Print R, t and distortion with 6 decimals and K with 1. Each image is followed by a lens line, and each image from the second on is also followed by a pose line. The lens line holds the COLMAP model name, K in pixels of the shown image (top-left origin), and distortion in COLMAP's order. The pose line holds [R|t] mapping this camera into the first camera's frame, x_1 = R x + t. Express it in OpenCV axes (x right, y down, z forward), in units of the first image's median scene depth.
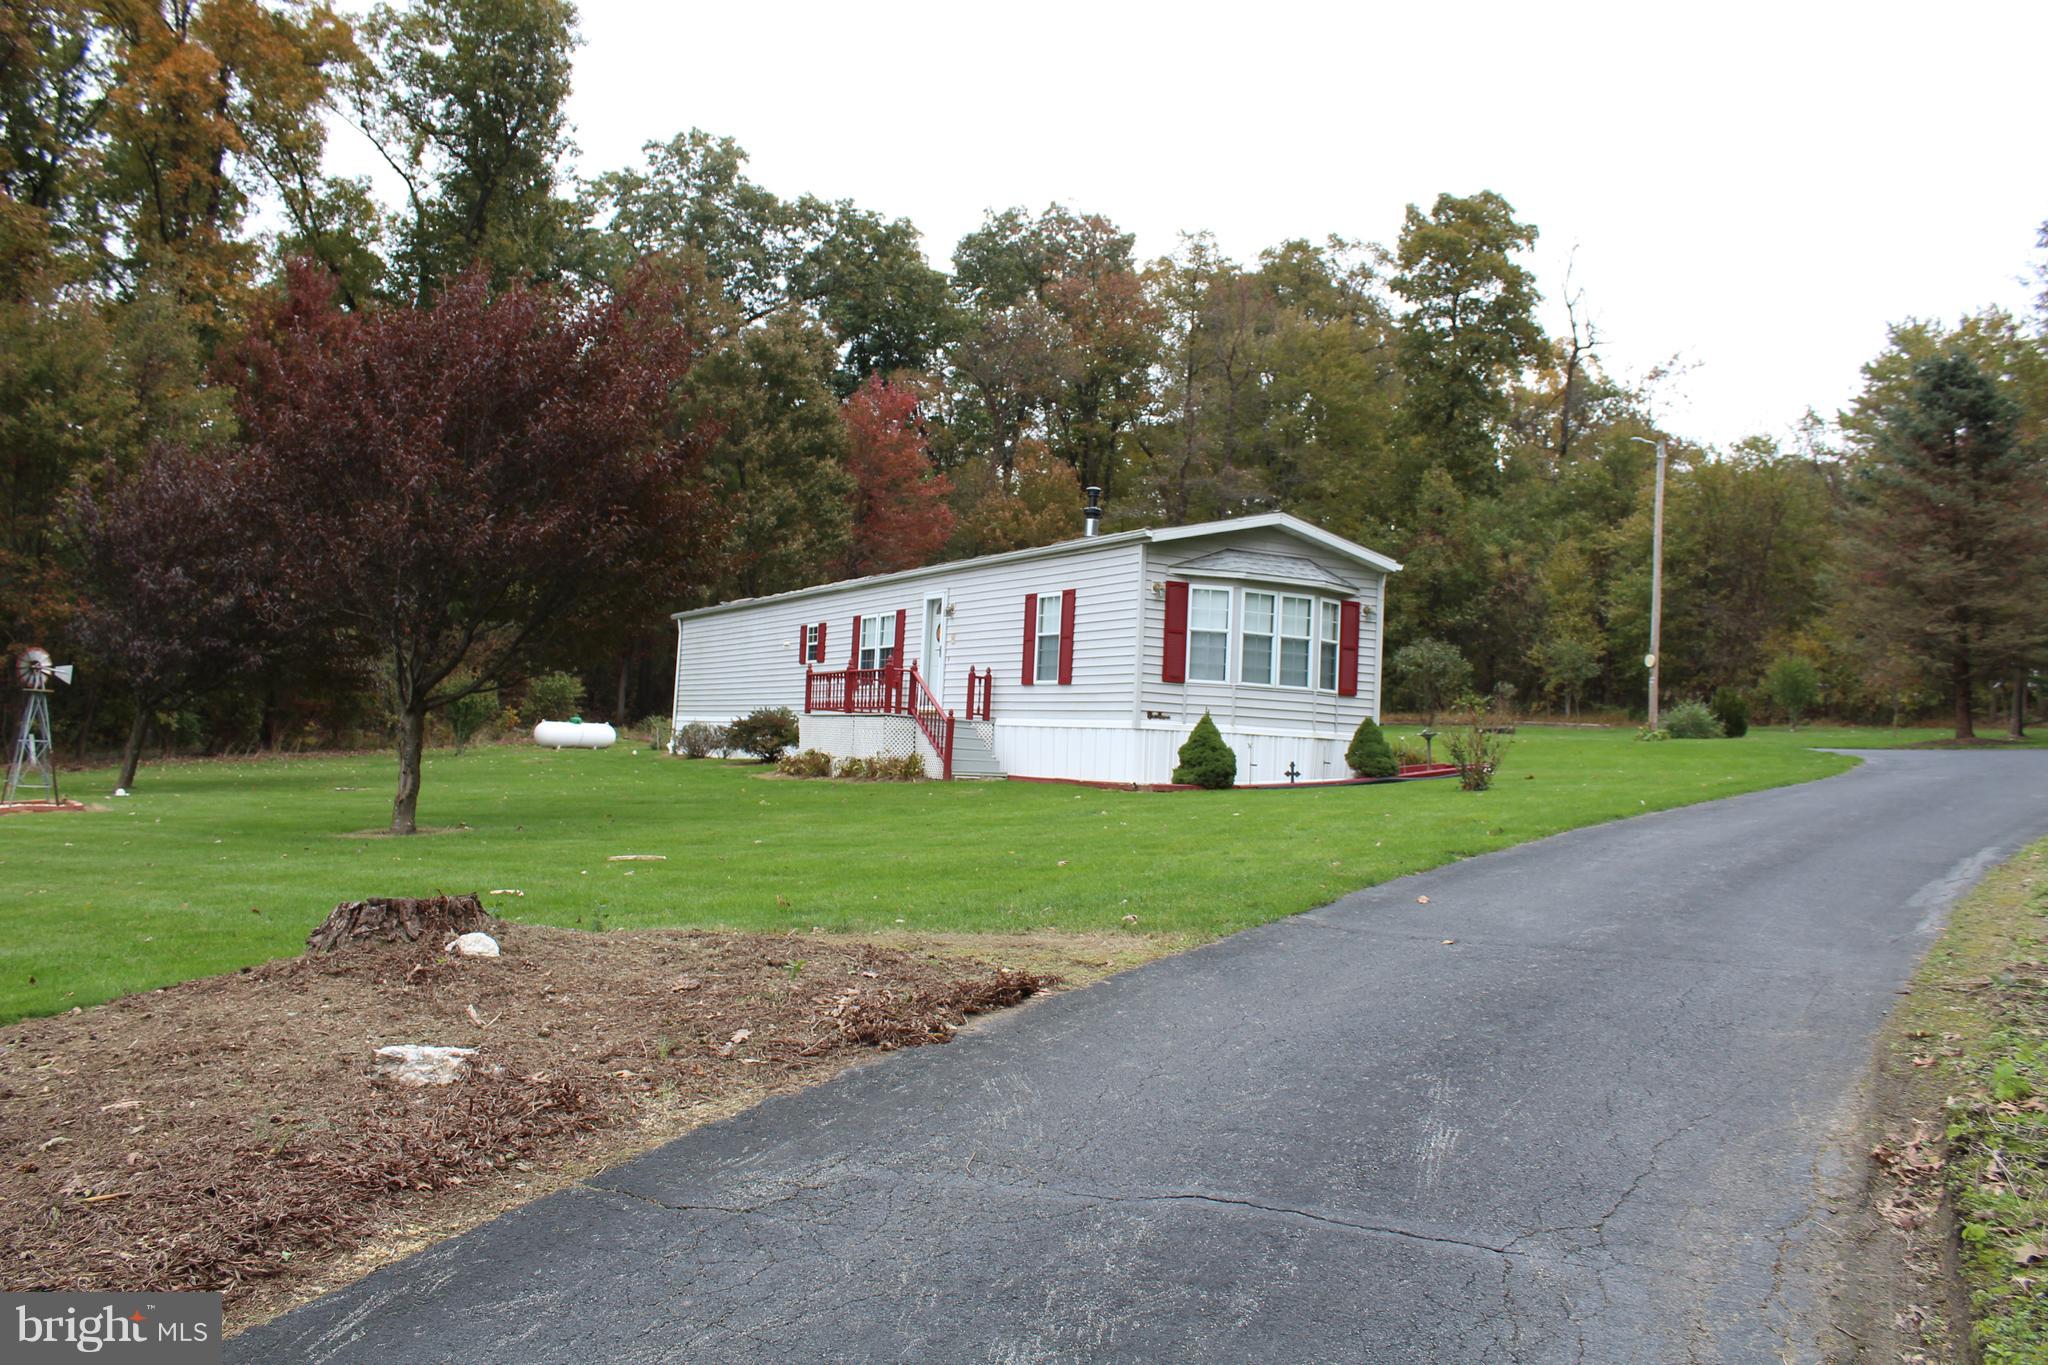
lens RADIAL K [[1688.5, 0, 1029.6], [0, 1688.5, 674.1], [0, 0, 1]] dist [-0.178589, 0.170415]
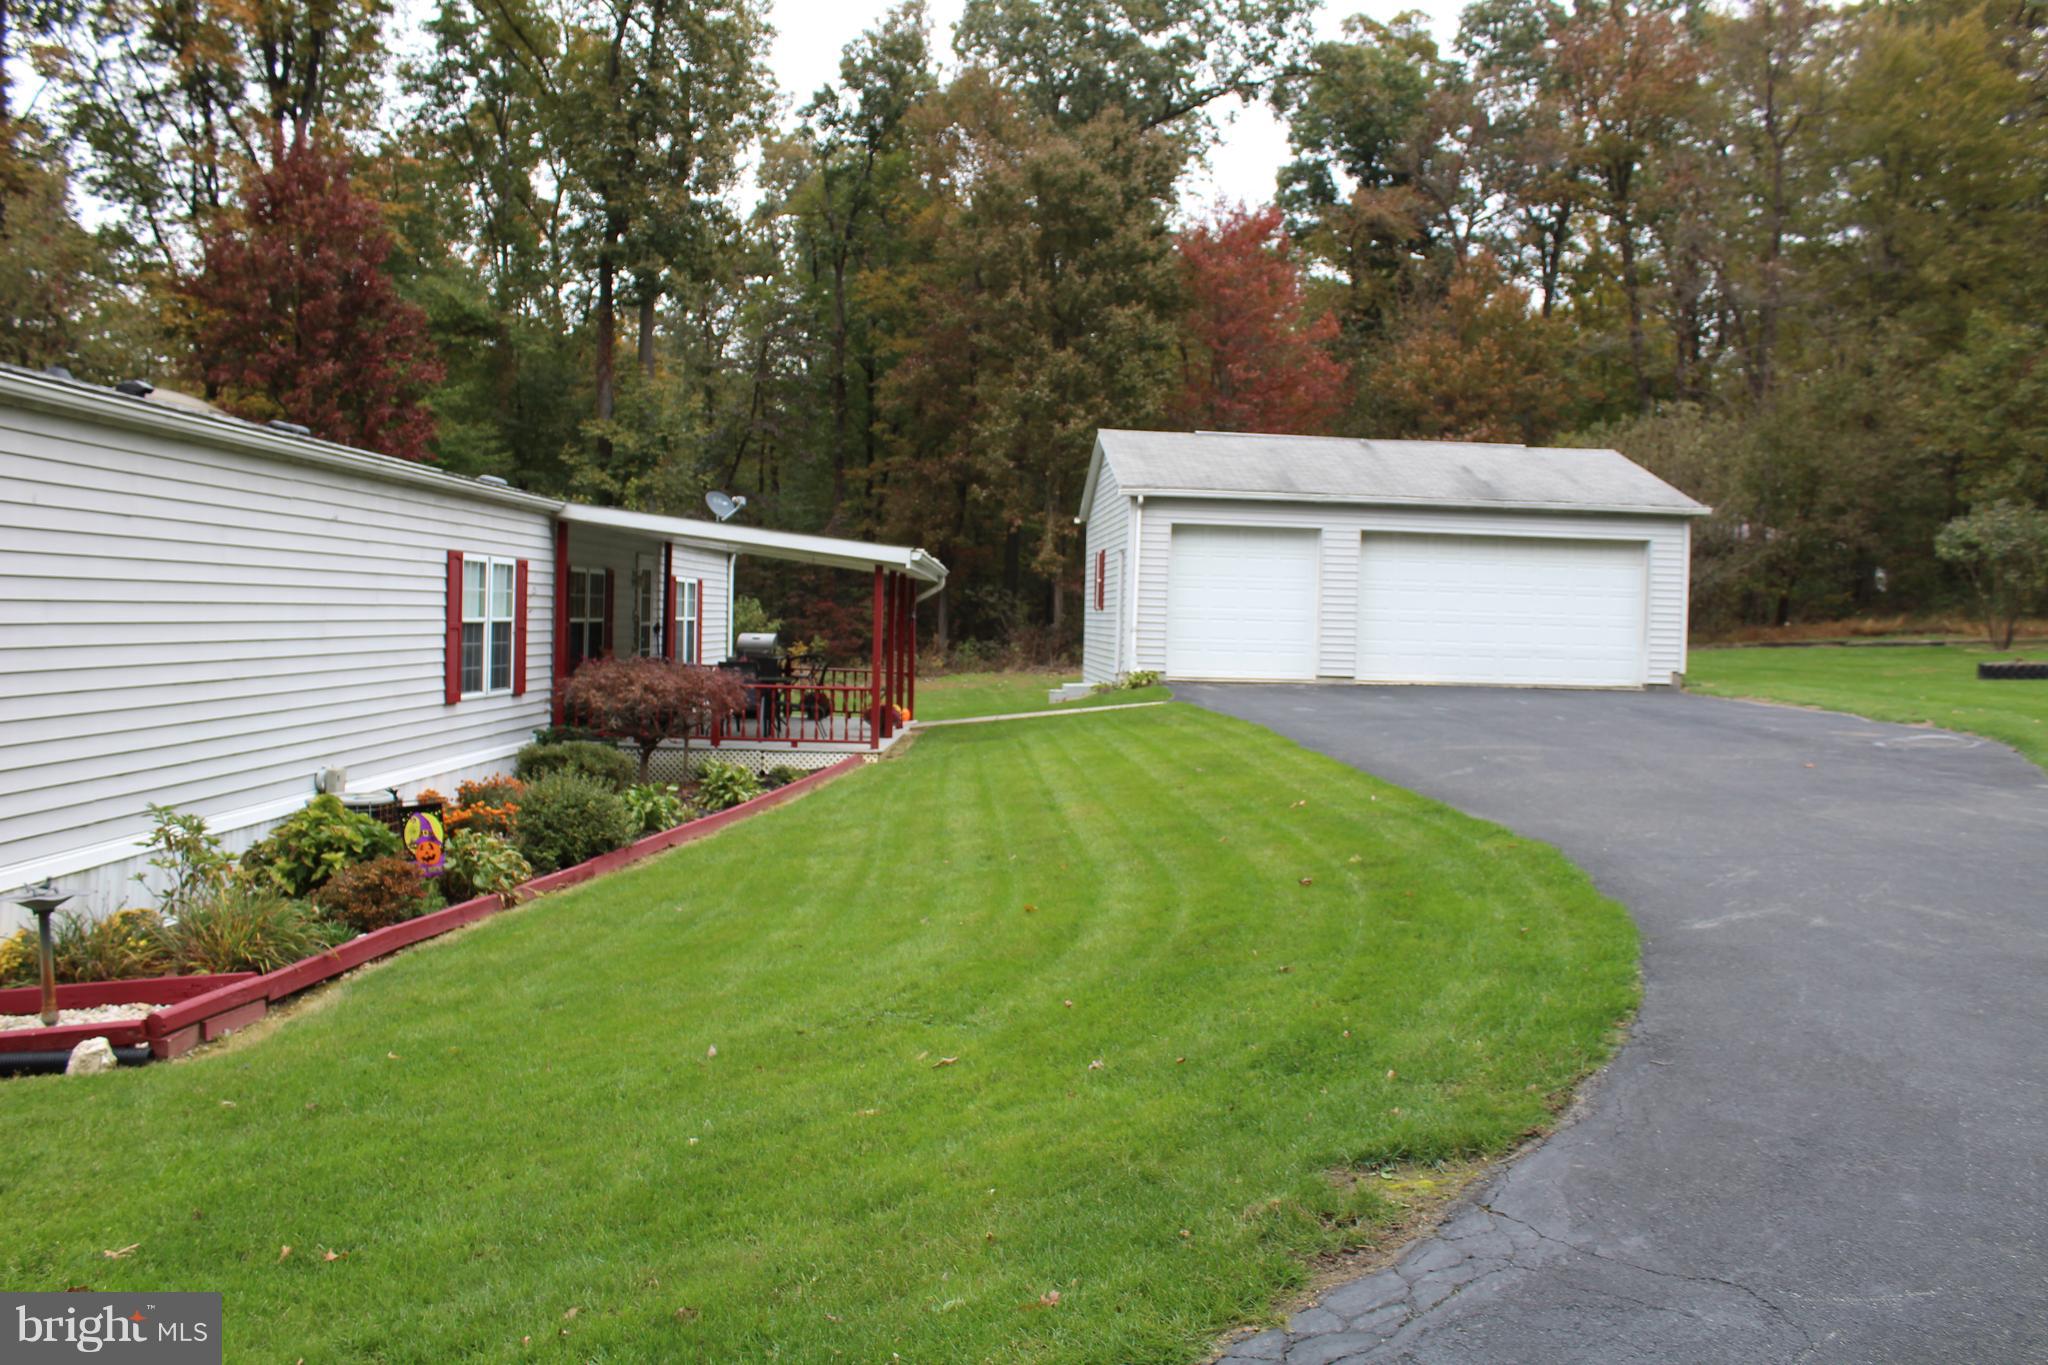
lens RADIAL K [[1688.5, 0, 1029.6], [0, 1688.5, 674.1], [0, 0, 1]] dist [-0.178589, 0.170415]
pose [[0.876877, -0.012427, -0.480554, 0.200085], [0.042907, 0.997699, 0.052492, -0.004552], [0.478796, -0.066648, 0.875393, 0.310150]]
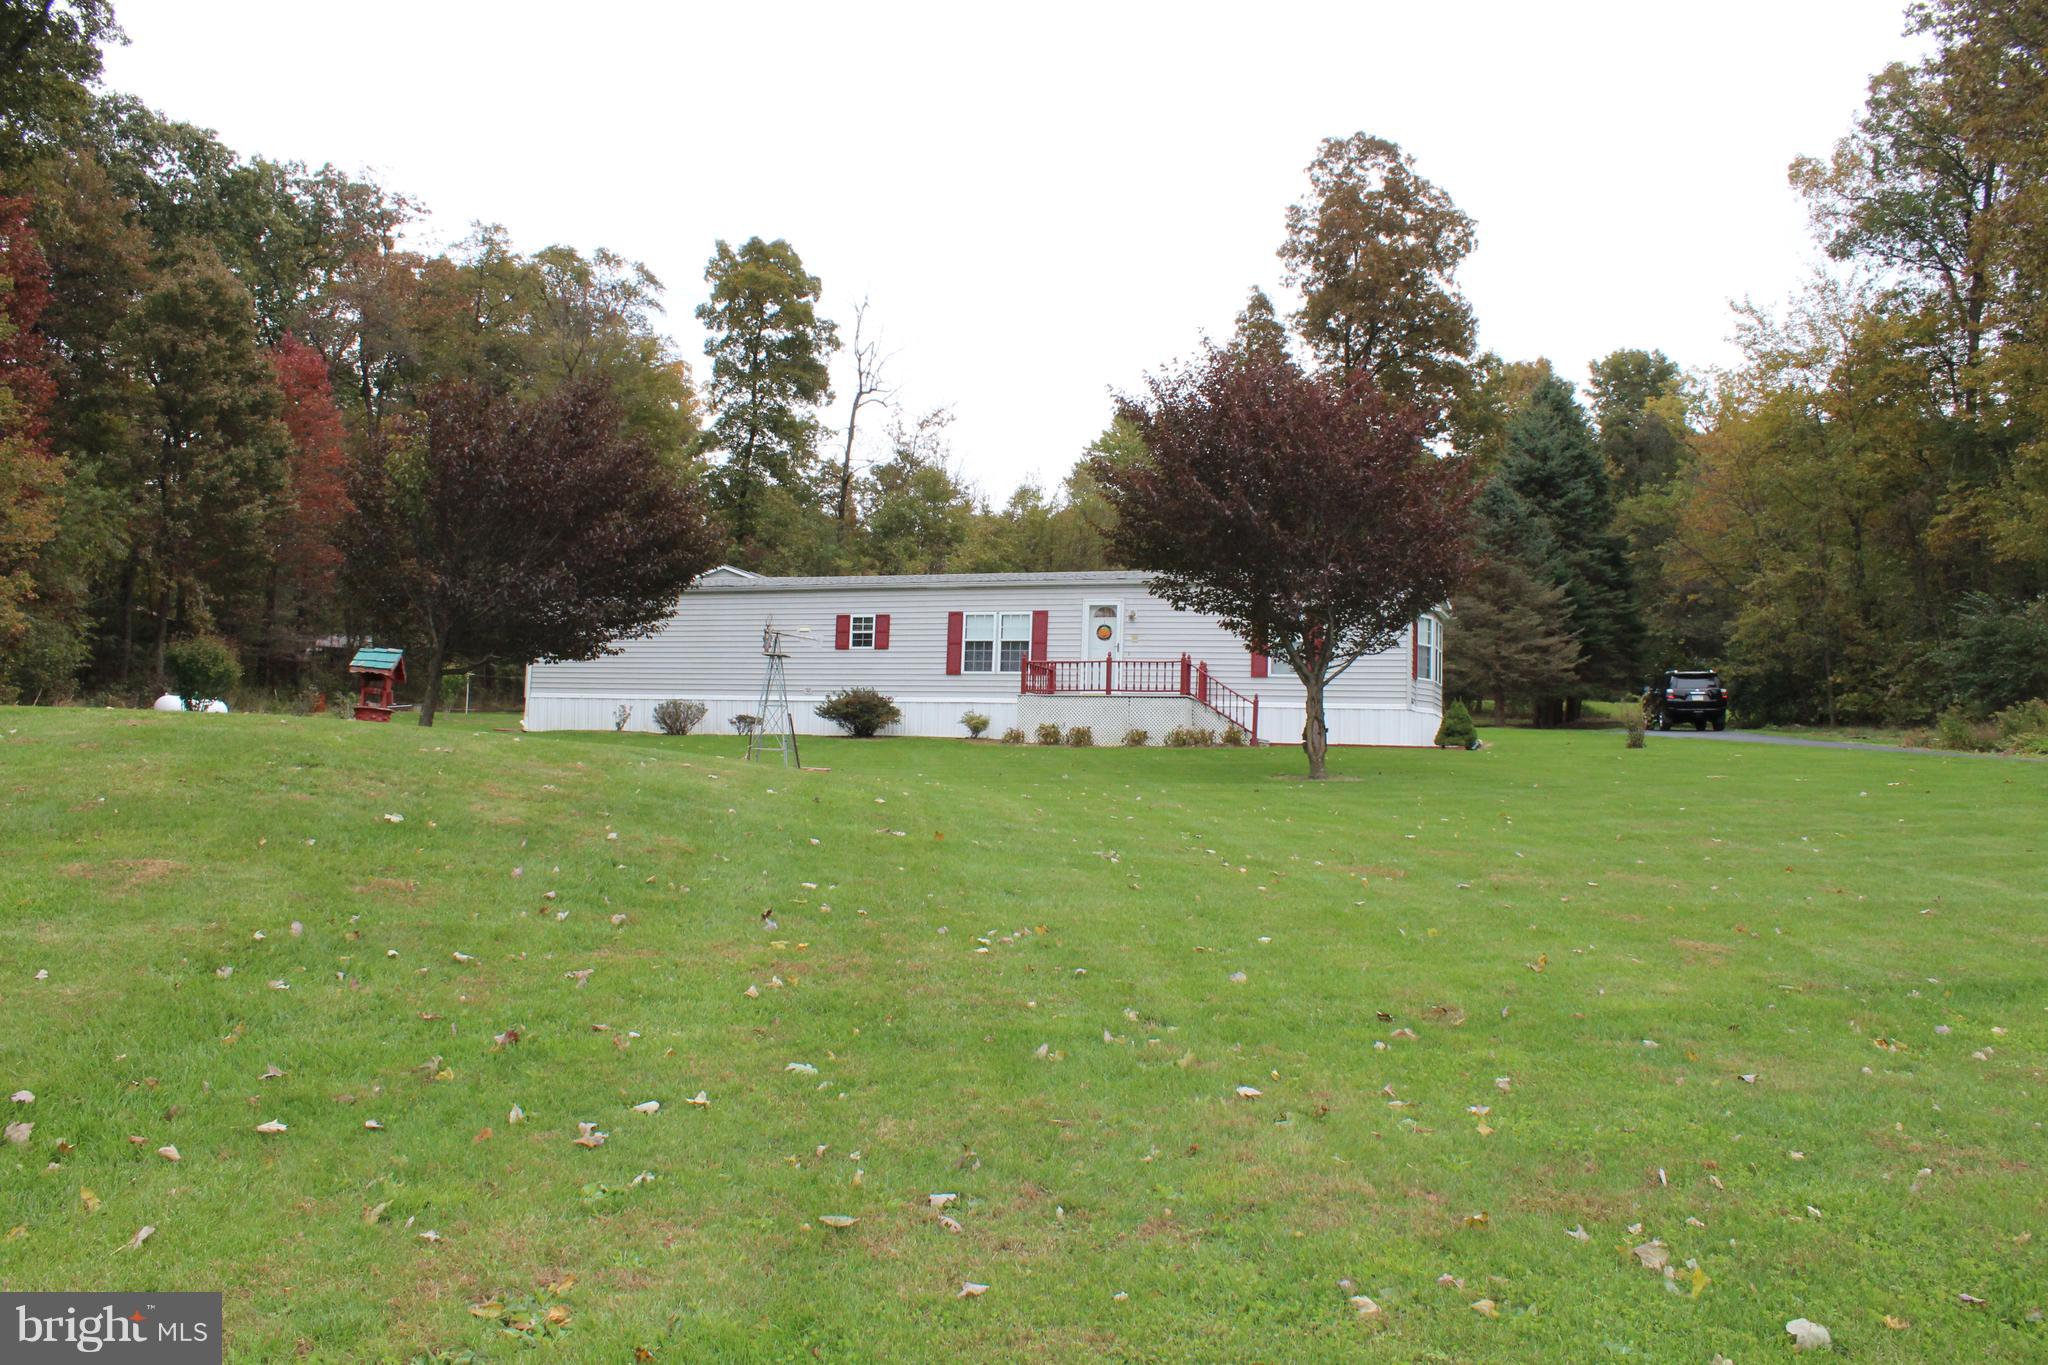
lens RADIAL K [[1688.5, 0, 1029.6], [0, 1688.5, 674.1], [0, 0, 1]] dist [-0.178589, 0.170415]
pose [[0.755380, 0.030837, 0.654561, -0.394200], [-0.031439, 0.999447, -0.010804, 0.009297], [-0.654533, -0.012418, 0.755932, 0.039339]]
